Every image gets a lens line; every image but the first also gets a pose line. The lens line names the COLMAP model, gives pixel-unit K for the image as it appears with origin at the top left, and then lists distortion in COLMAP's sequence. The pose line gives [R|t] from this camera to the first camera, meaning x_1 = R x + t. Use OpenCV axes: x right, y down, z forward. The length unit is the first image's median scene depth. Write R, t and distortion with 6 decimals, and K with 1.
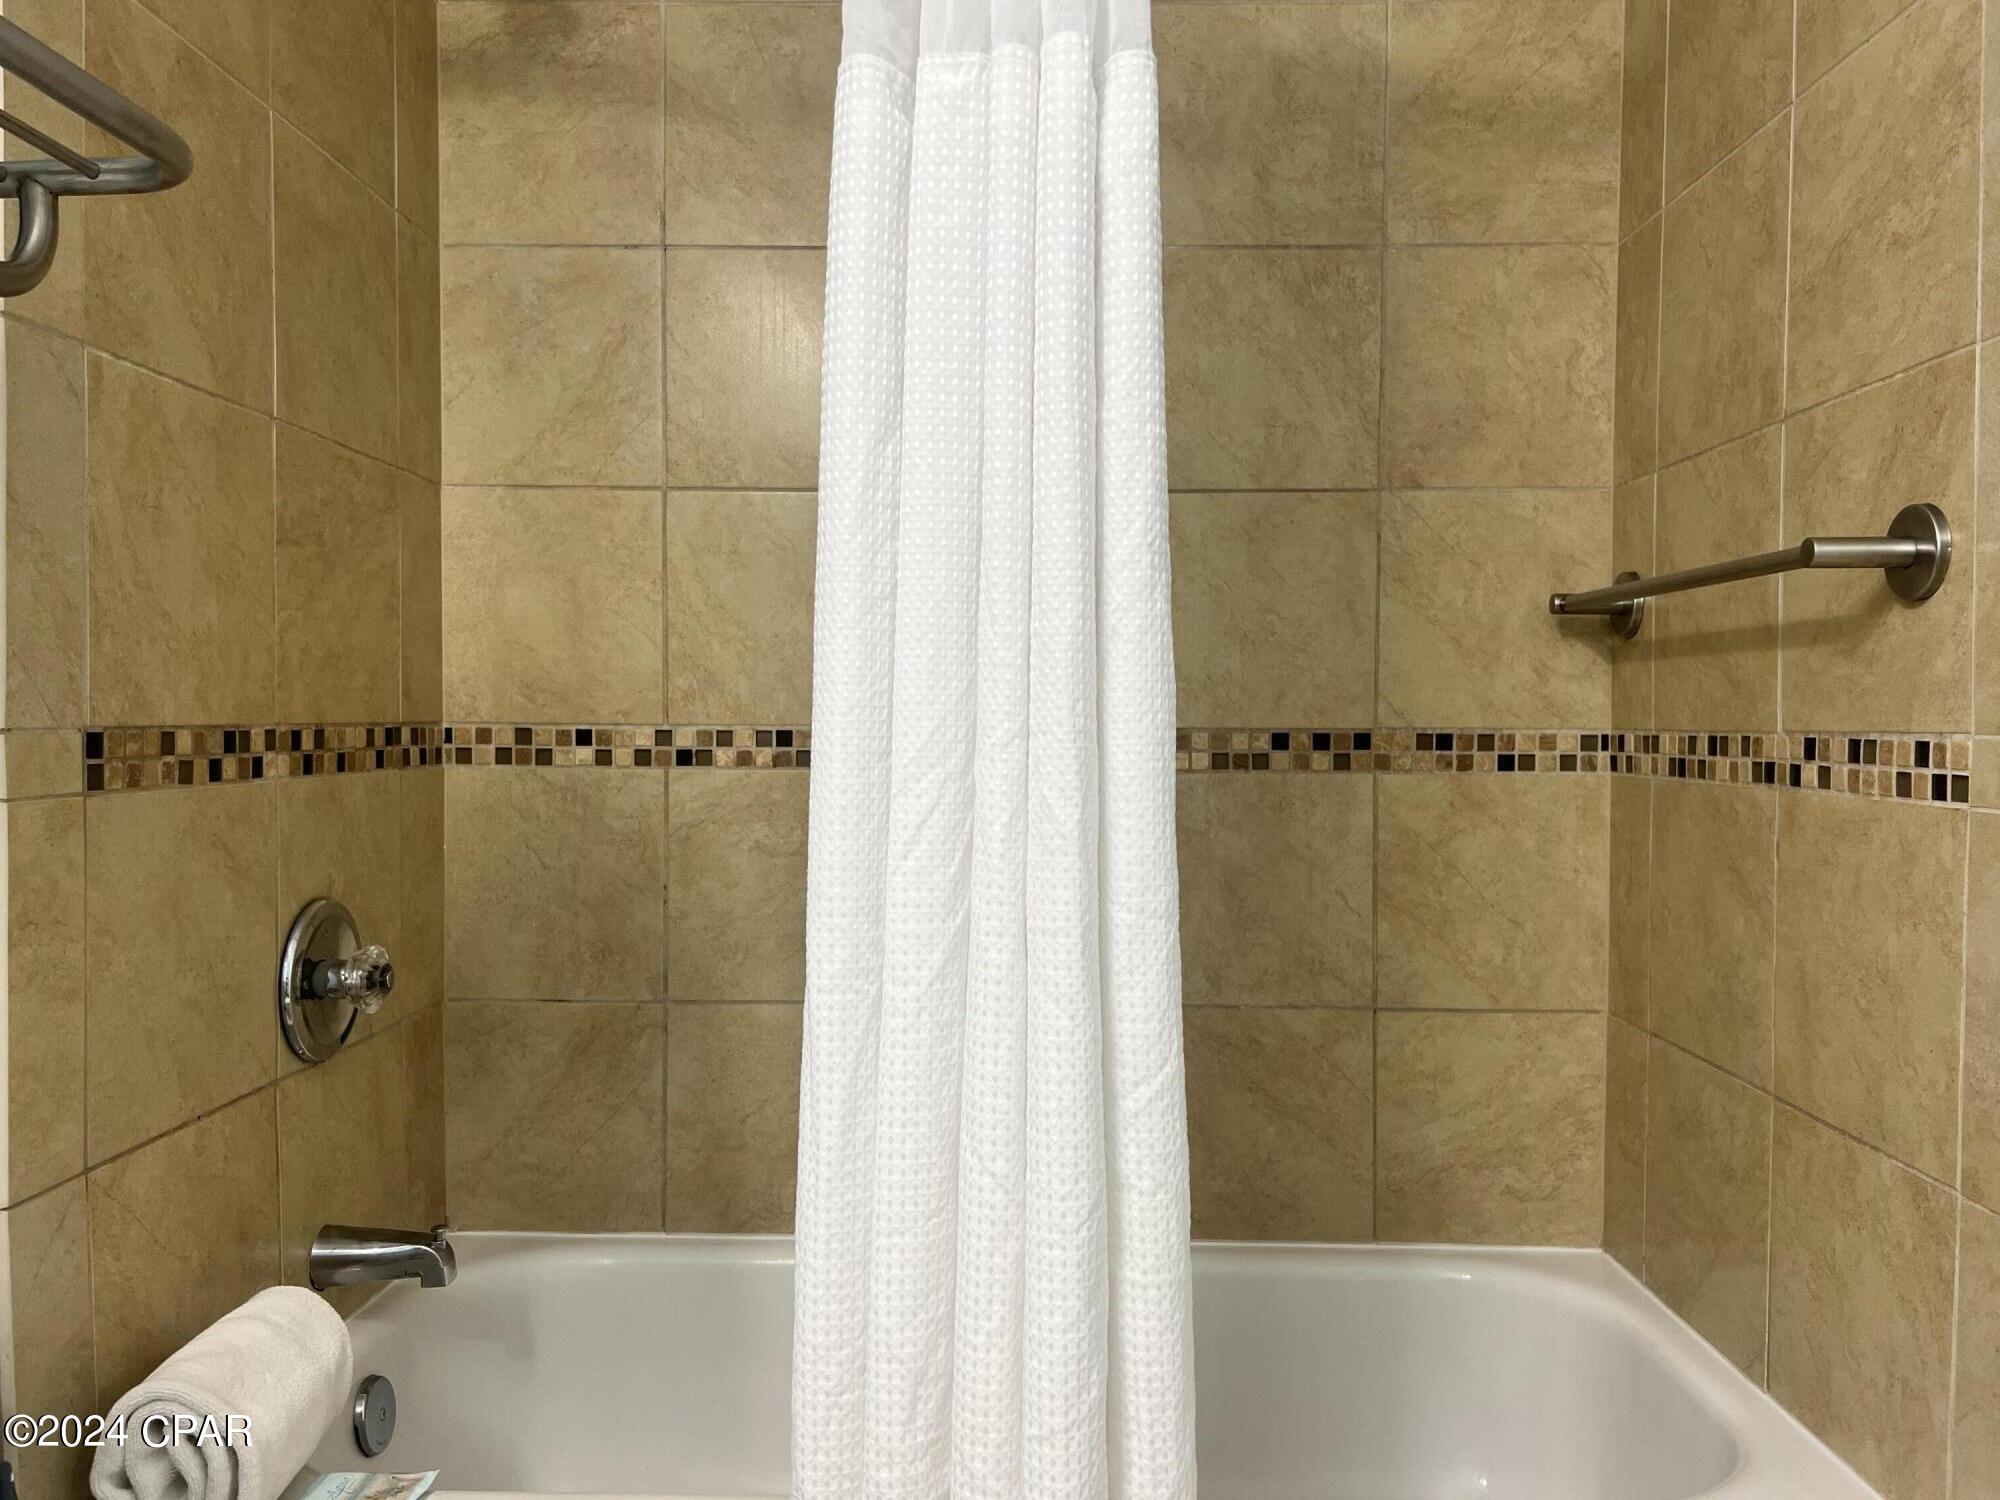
lens RADIAL K [[1525.1, 0, 1001.0], [0, 1525.1, 761.9], [0, 0, 1]] dist [-0.000342, -0.000049]
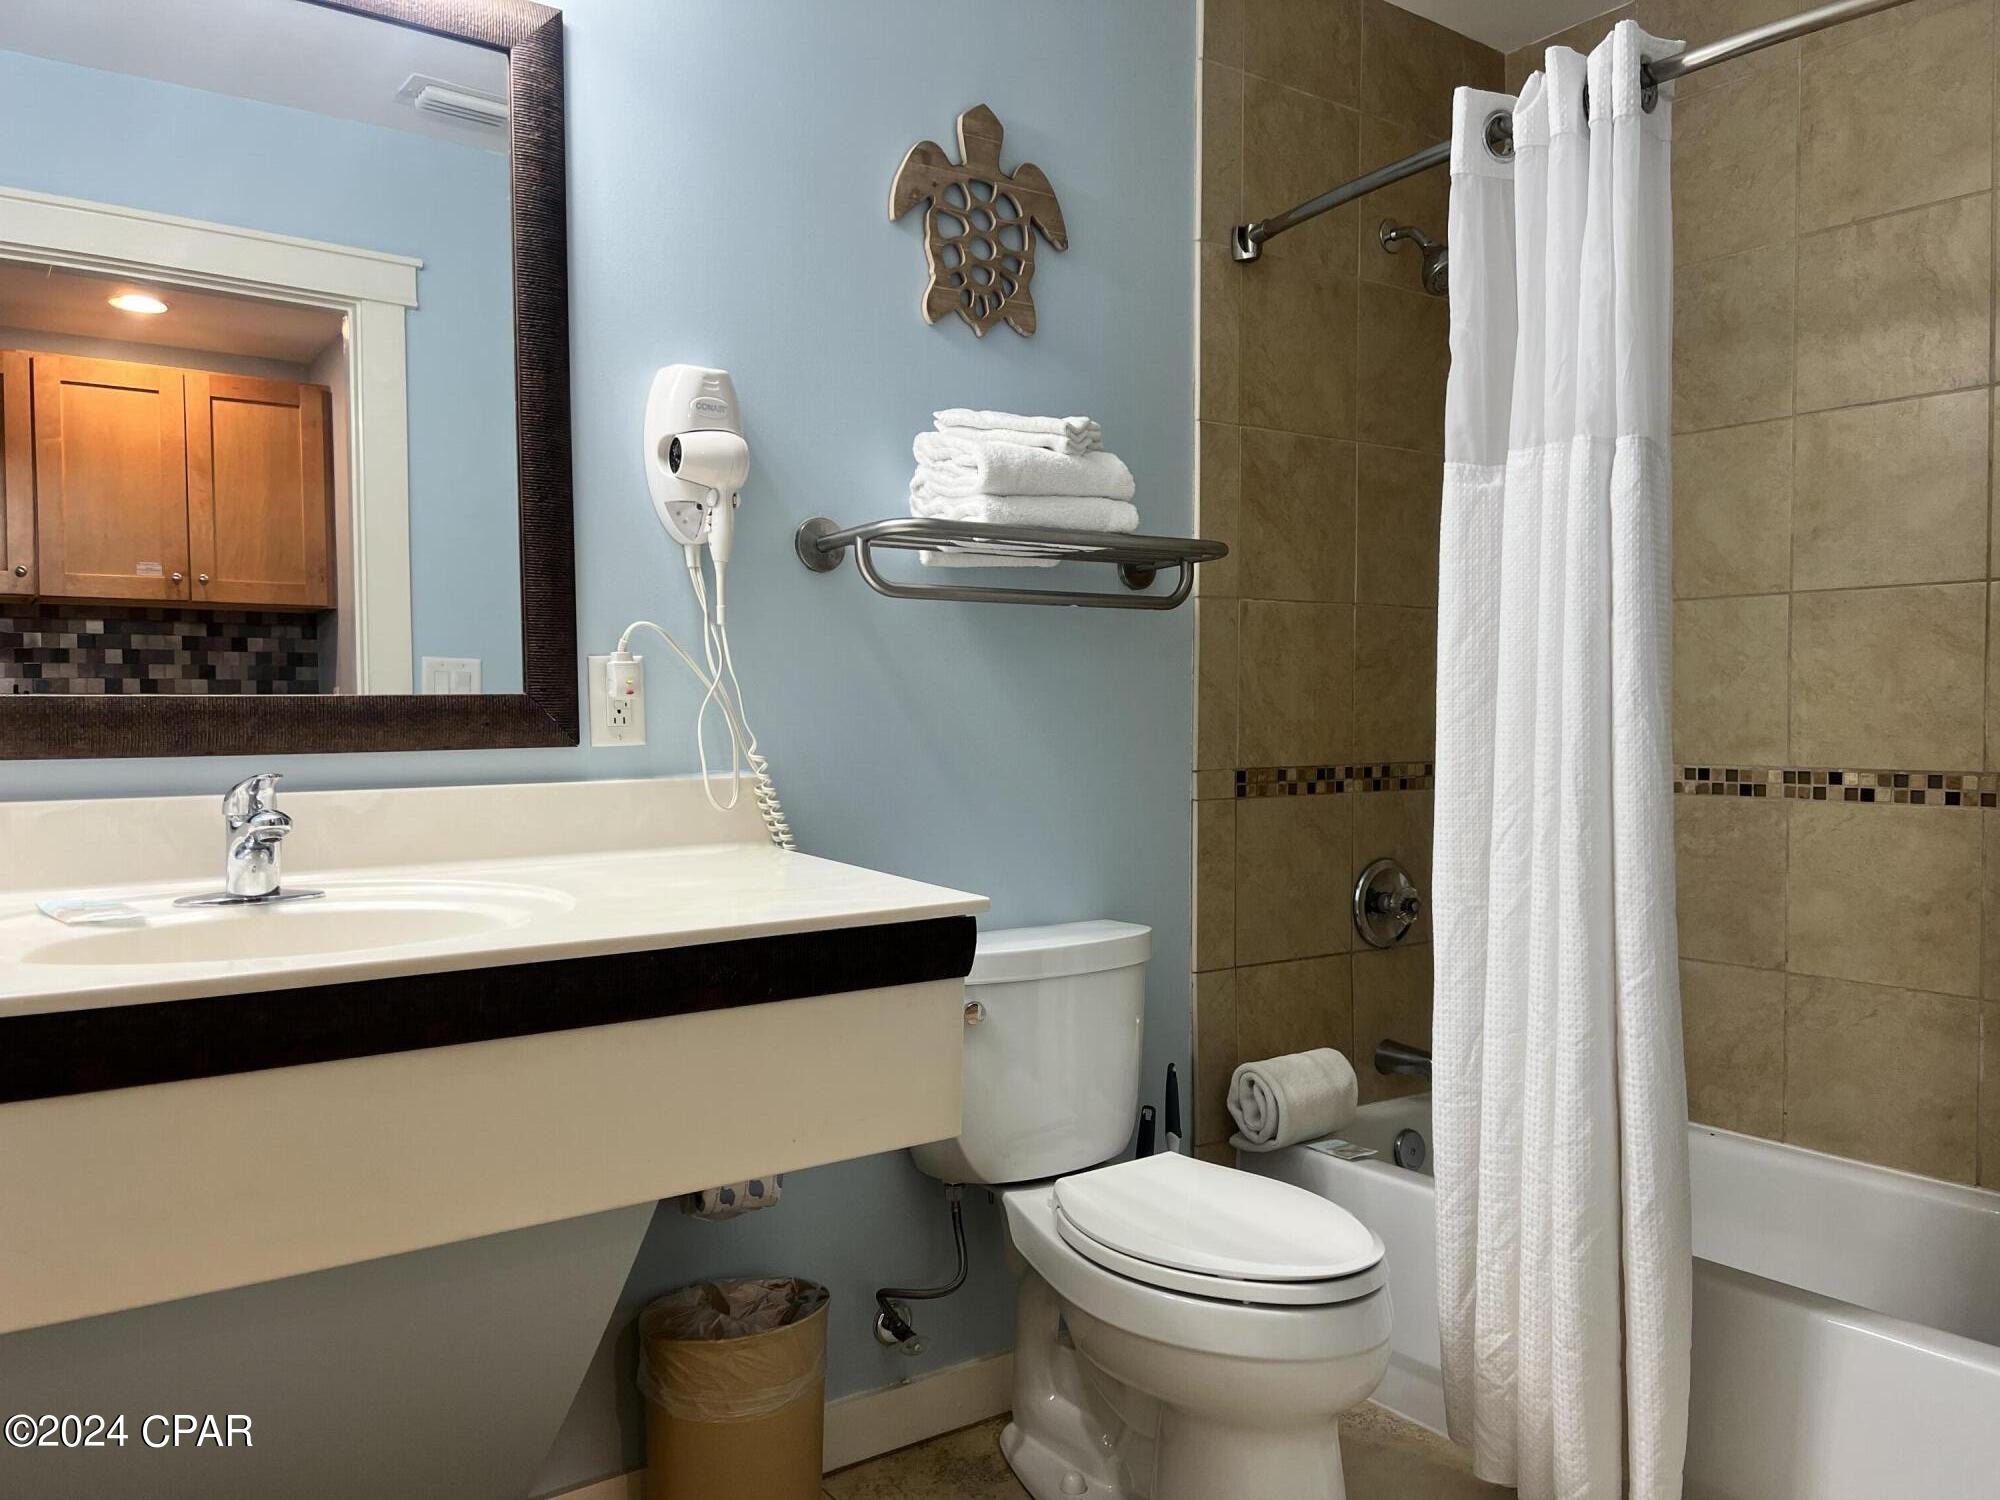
lens RADIAL K [[1525.1, 0, 1001.0], [0, 1525.1, 761.9], [0, 0, 1]] dist [-0.000342, -0.000049]
pose [[0.614071, 0.018218, -0.789041, 0.871558], [-0.017272, 0.999804, 0.009642, -0.044258], [0.789062, 0.007708, 0.614265, -0.594555]]
